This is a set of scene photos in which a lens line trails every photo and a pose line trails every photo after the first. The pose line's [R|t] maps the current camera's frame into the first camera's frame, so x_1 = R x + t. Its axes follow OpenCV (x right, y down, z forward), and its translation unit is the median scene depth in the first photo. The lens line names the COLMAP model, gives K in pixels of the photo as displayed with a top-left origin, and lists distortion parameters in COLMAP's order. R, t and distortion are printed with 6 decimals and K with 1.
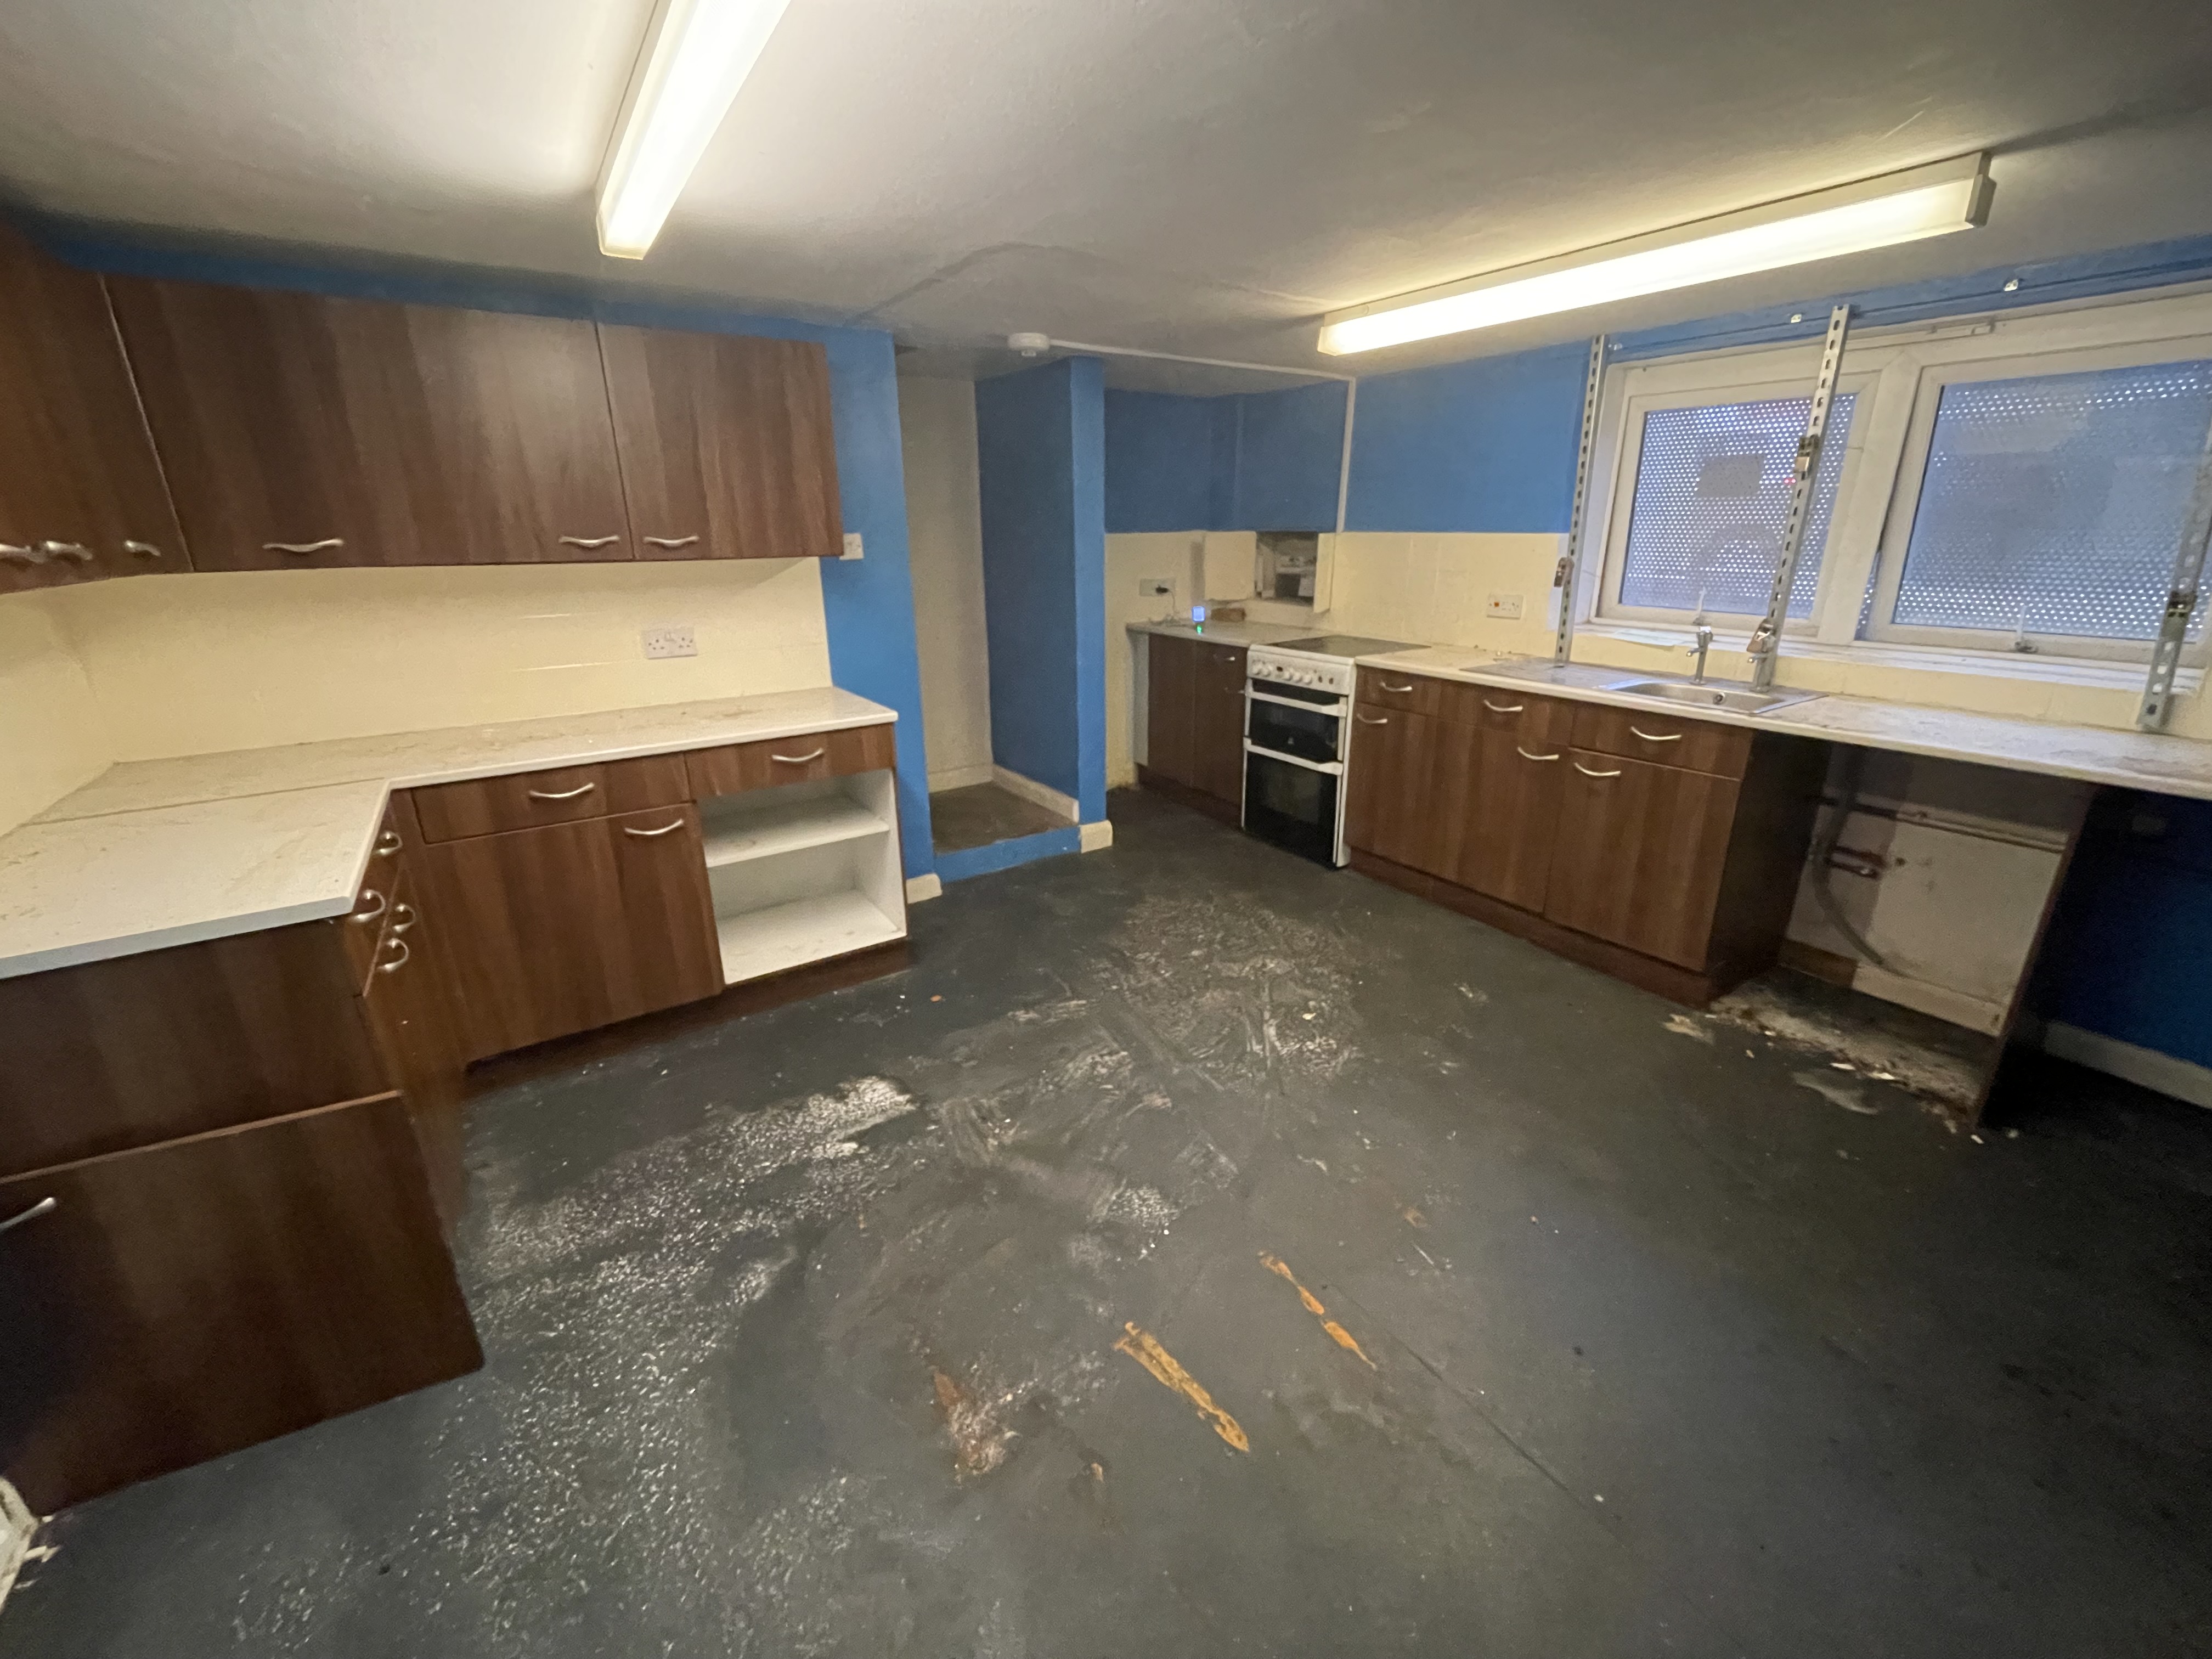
lens RADIAL K [[900.2, 0, 1105.9], [0, 900.2, 818.7], [0, 0, 1]] dist [-0.002185, -0.000196]
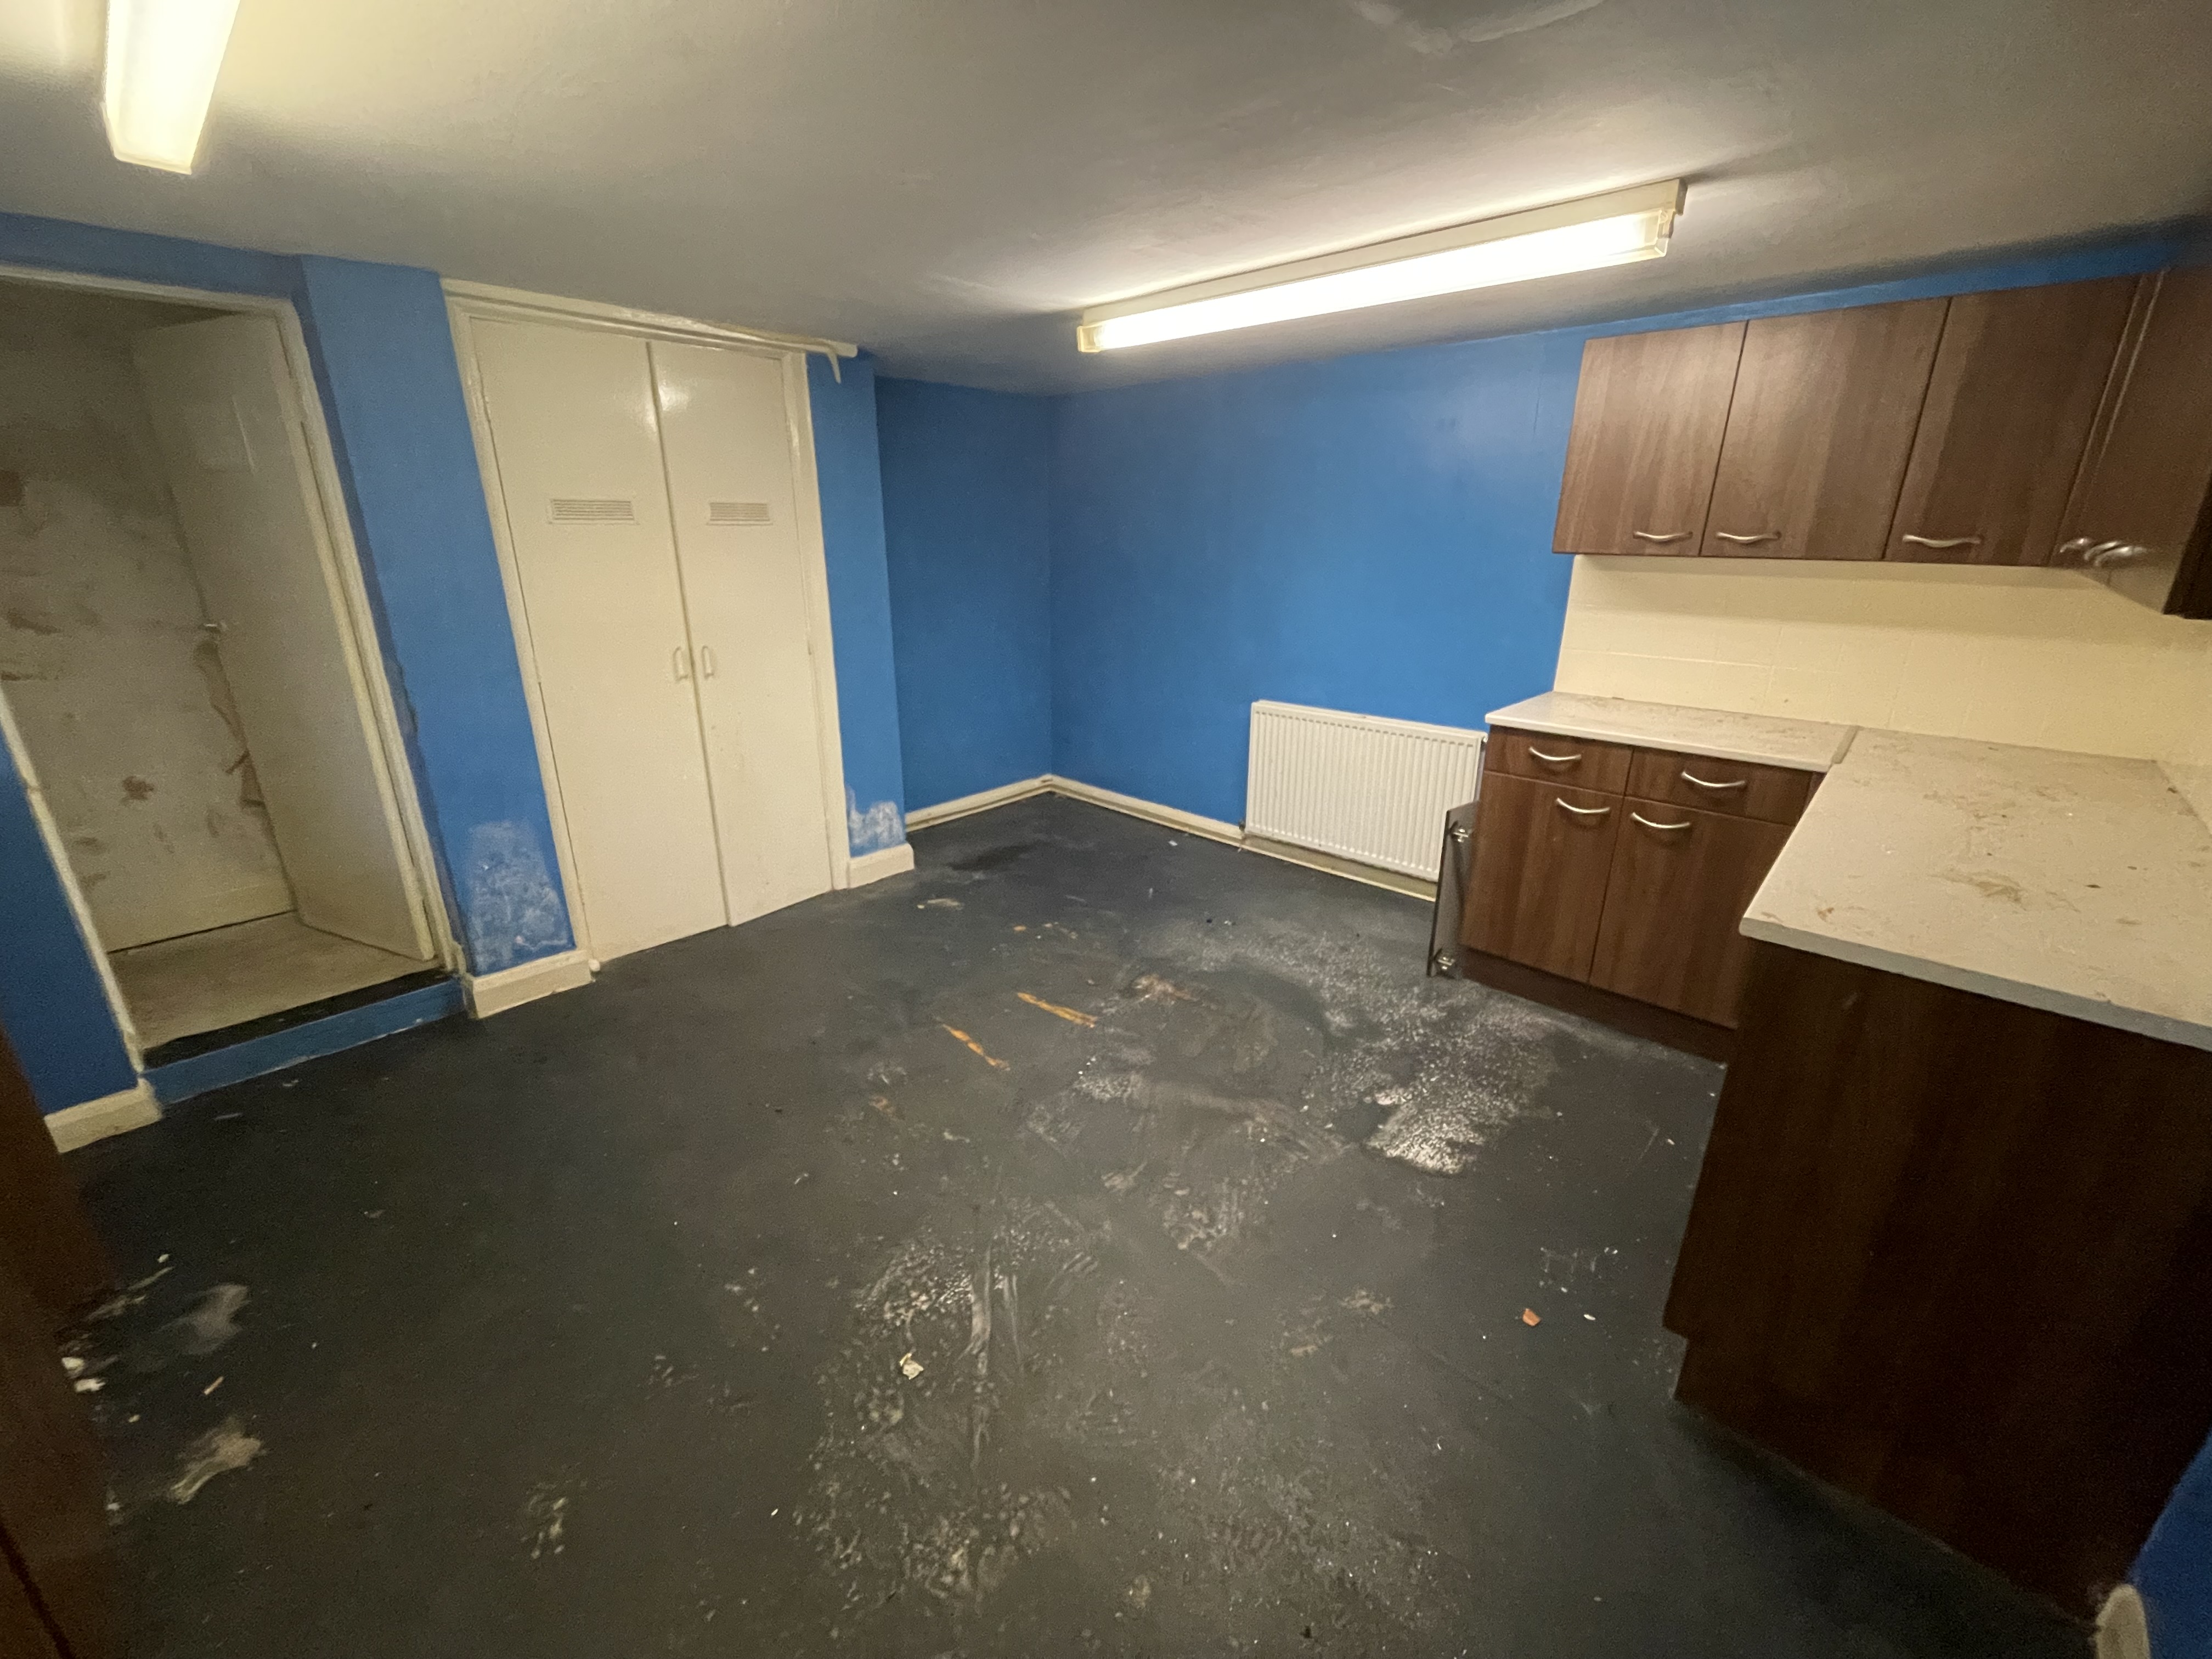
lens RADIAL K [[900.2, 0, 1106.8], [0, 900.2, 828.4], [0, 0, 1]] dist [-0.002185, -0.000196]
pose [[-0.972684, 0.080380, -0.217774, 0.248104], [-0.067796, 0.798872, 0.597669, -0.521225], [0.222014, 0.596107, -0.771600, 1.568294]]
